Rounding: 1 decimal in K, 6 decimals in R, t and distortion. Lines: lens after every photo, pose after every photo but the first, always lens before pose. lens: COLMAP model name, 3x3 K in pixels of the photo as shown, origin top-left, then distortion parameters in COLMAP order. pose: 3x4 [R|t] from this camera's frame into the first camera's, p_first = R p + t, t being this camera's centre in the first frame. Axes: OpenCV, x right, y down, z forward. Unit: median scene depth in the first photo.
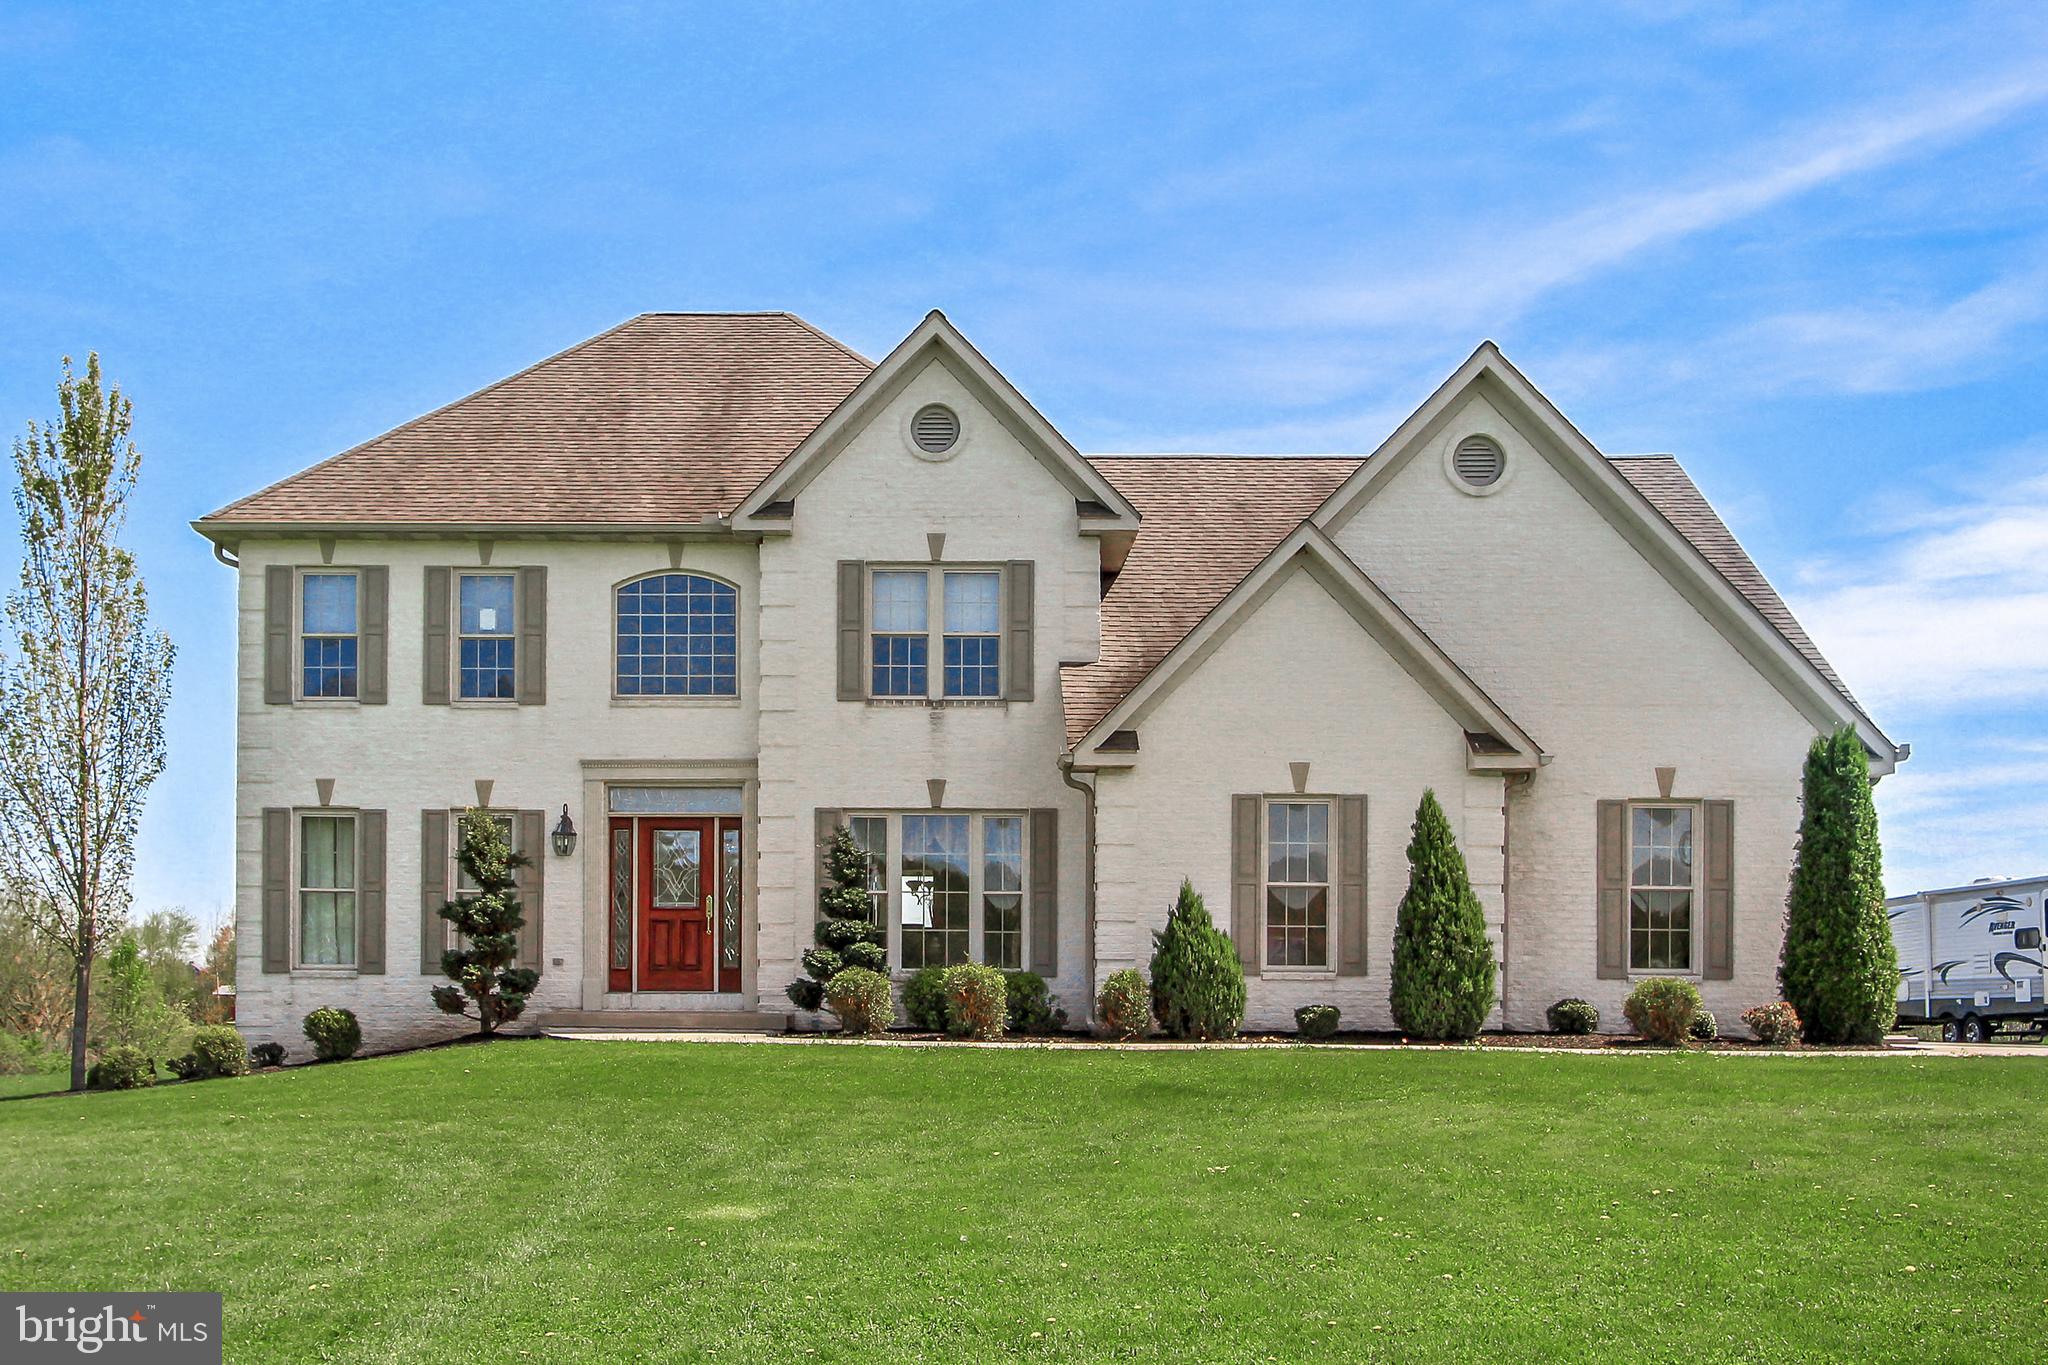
lens RADIAL K [[2259.1, 0, 1023.7], [0, 2259.1, 862.2], [0, 0, 1]] dist [0.013107, 0.004131]
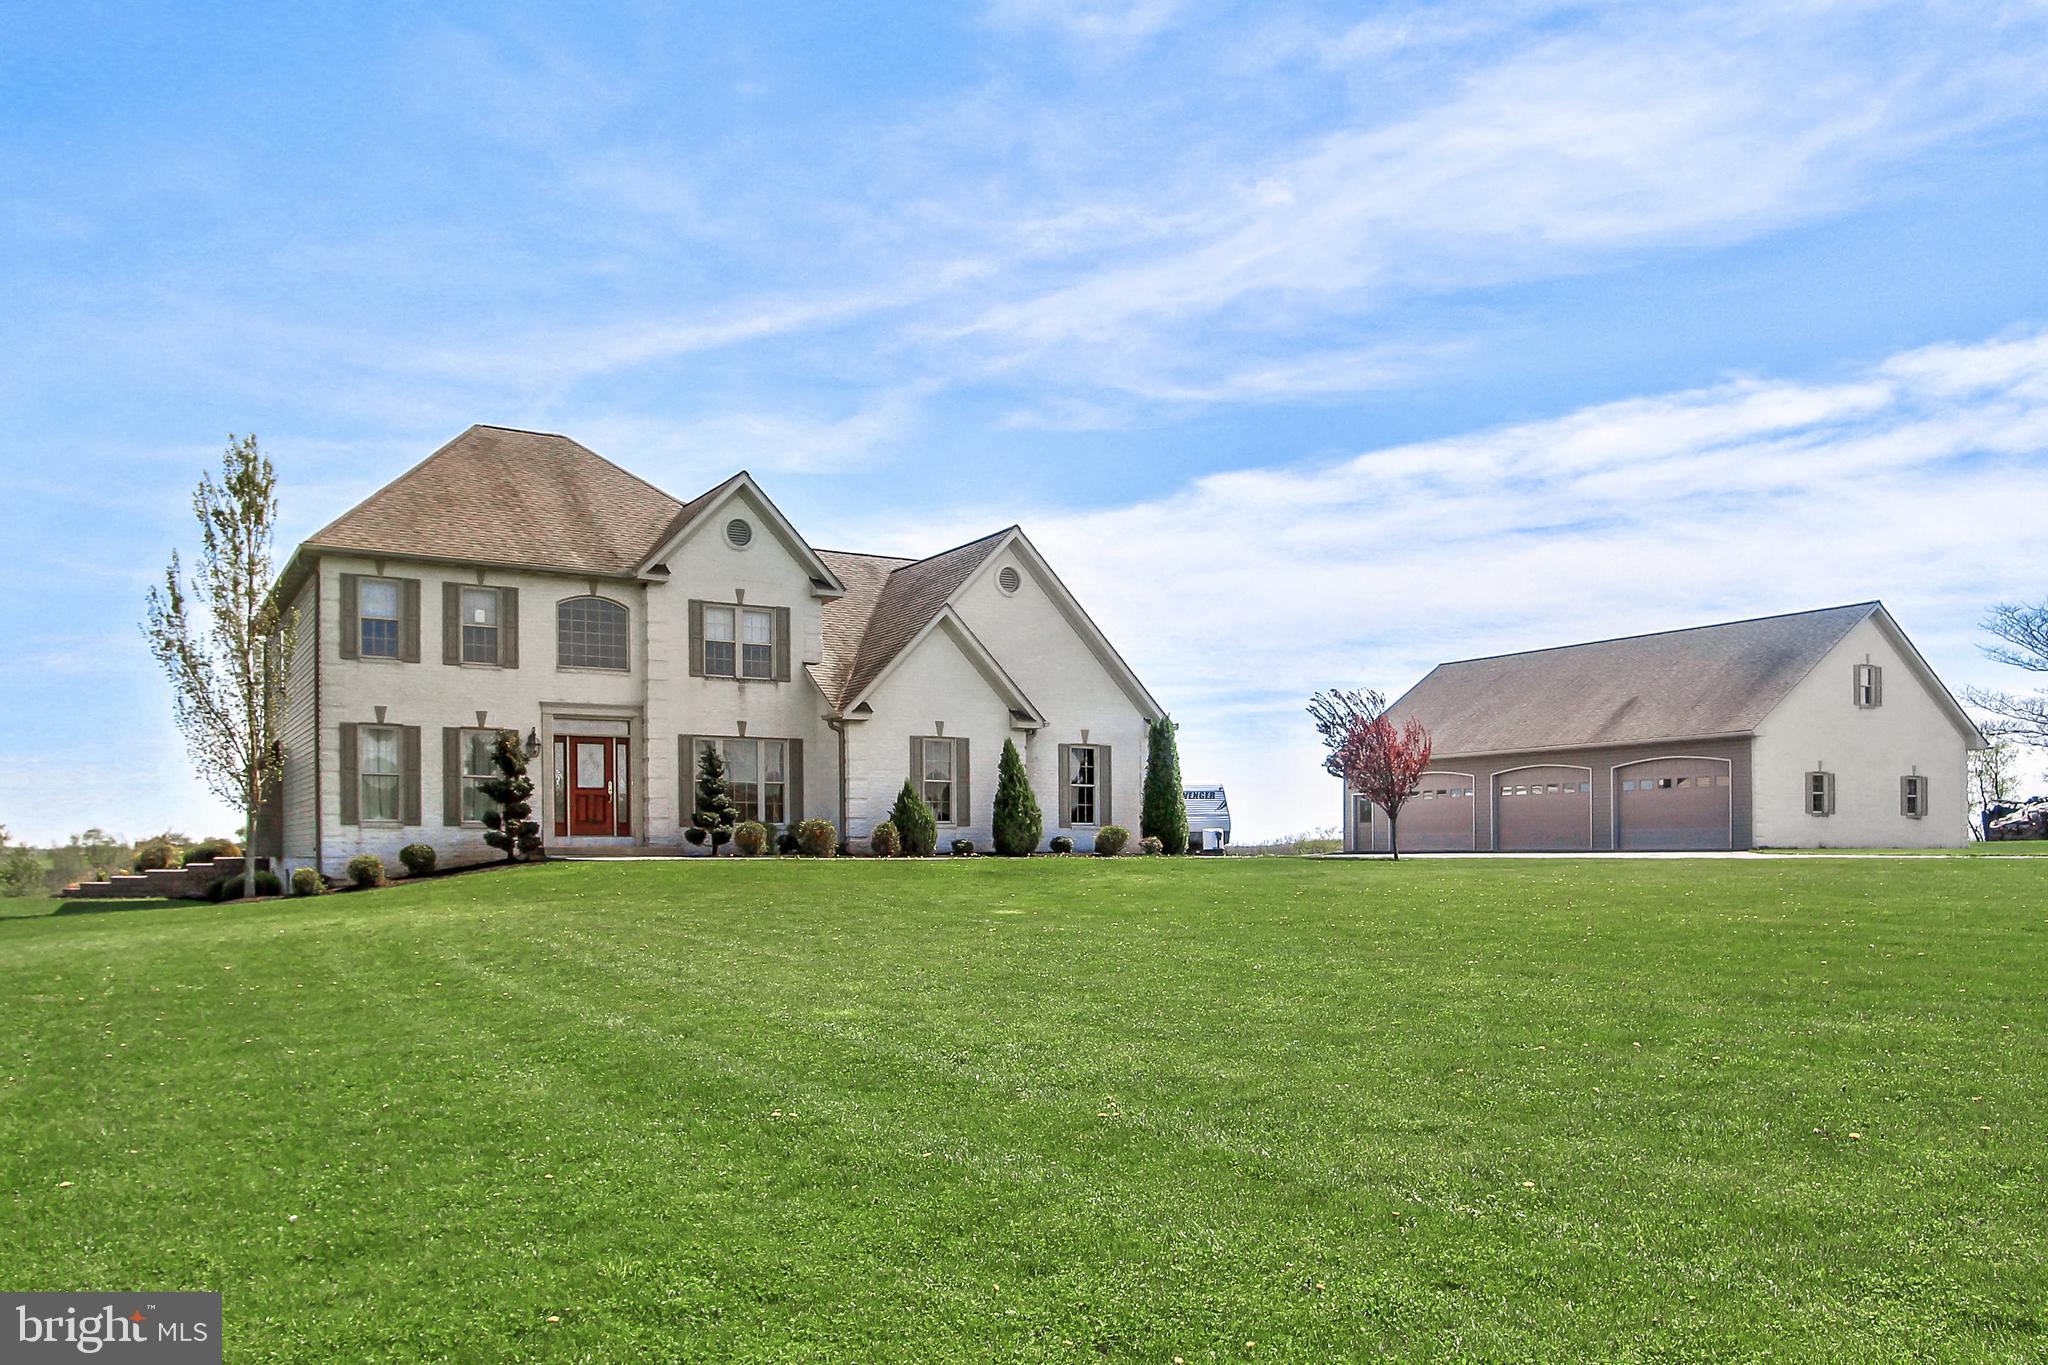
lens RADIAL K [[1650.5, 0, 1024.0], [0, 1650.5, 682.5], [0, 0, 1]] dist [-0.004323, -0.000637]
pose [[0.829215, 0.049011, 0.556777, -0.599774], [-0.023121, 0.998303, -0.053443, -0.000943], [-0.558451, 0.031442, 0.828941, -0.259158]]
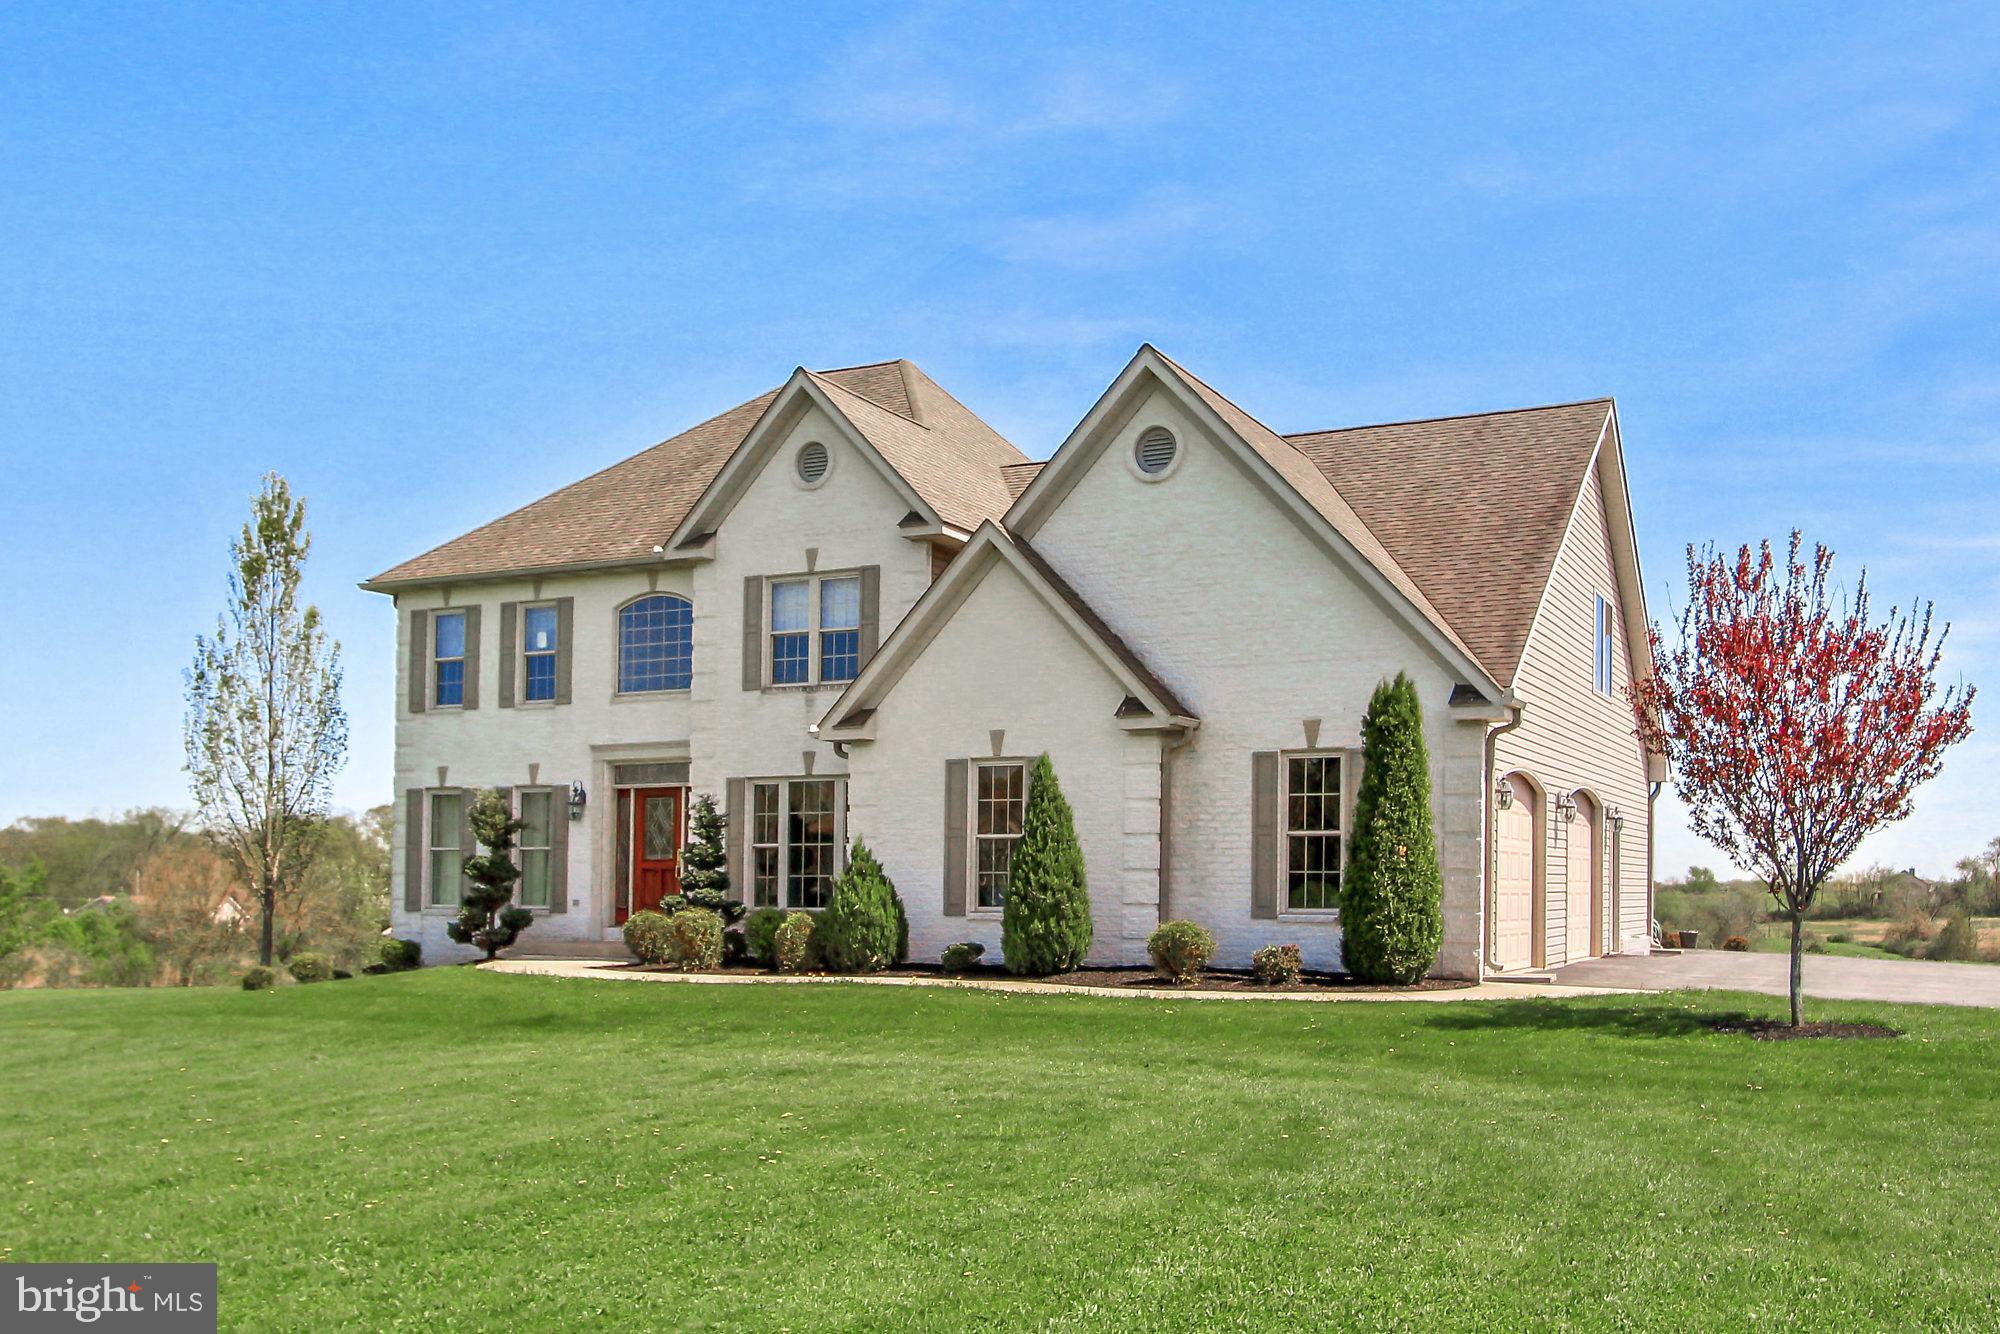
lens RADIAL K [[1962.0, 0, 1000.2], [0, 1962.0, 734.5], [0, 0, 1]] dist [0.002443, 0.001144]
pose [[0.901866, -0.041009, -0.430064, 0.502398], [0.031138, 0.999066, -0.029969, -0.010593], [0.430891, 0.013637, 0.902301, 0.091017]]
